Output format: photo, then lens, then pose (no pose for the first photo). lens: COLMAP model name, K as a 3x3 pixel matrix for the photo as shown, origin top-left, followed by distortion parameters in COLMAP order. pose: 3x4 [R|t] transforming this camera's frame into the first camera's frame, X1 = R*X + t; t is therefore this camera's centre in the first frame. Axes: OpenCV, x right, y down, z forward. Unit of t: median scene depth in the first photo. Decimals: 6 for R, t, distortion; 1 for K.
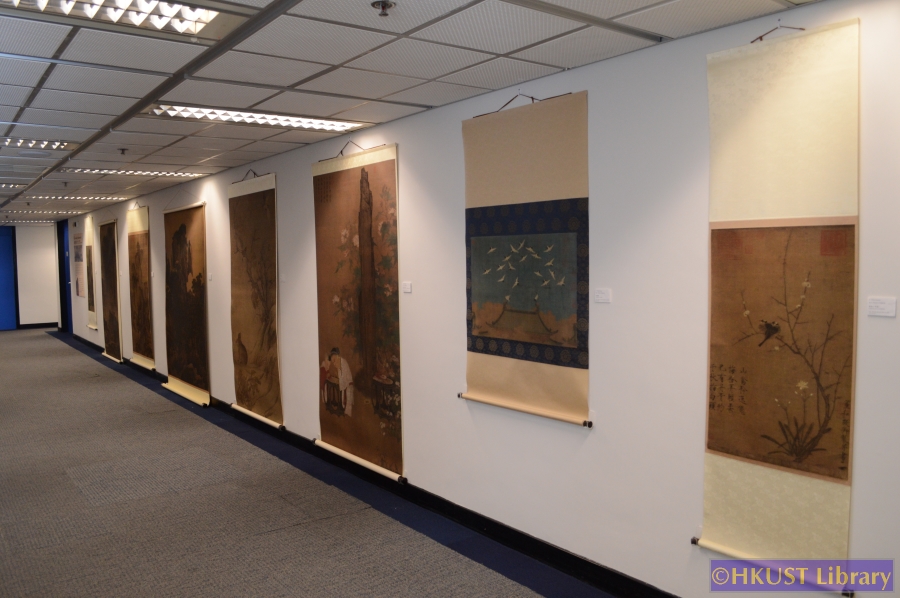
lens RADIAL K [[755.1, 0, 450.0], [0, 755.1, 299.0], [0, 0, 1]] dist [-0.010366, -0.000105]
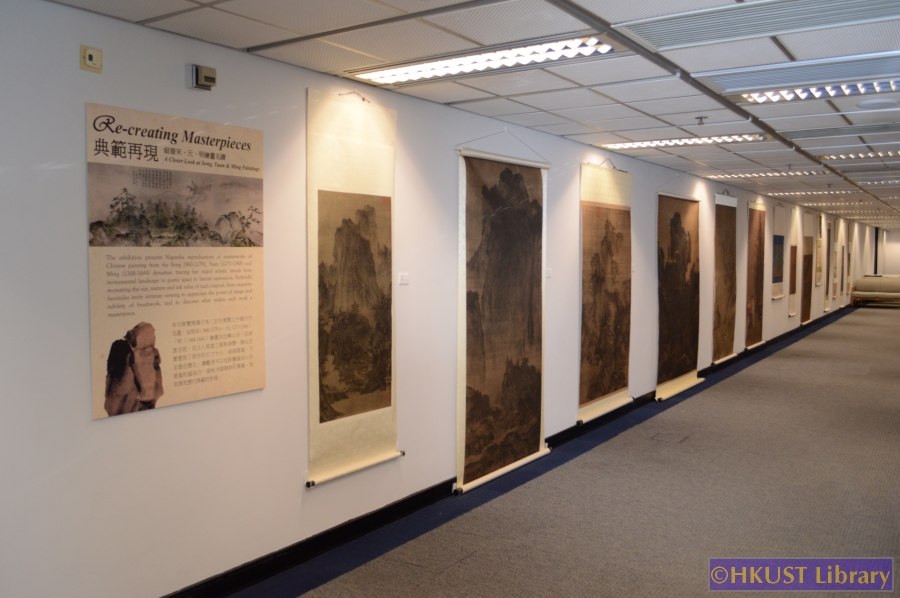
lens RADIAL K [[754.3, 0, 450.0], [0, 754.3, 299.0], [0, 0, 1]] dist [-0.045212, 0.000602]
pose [[-0.330594, -0.059333, 0.941906, -1.223766], [0.043014, 0.996038, 0.077840, -0.080326], [-0.942792, 0.066249, -0.326732, 1.673587]]
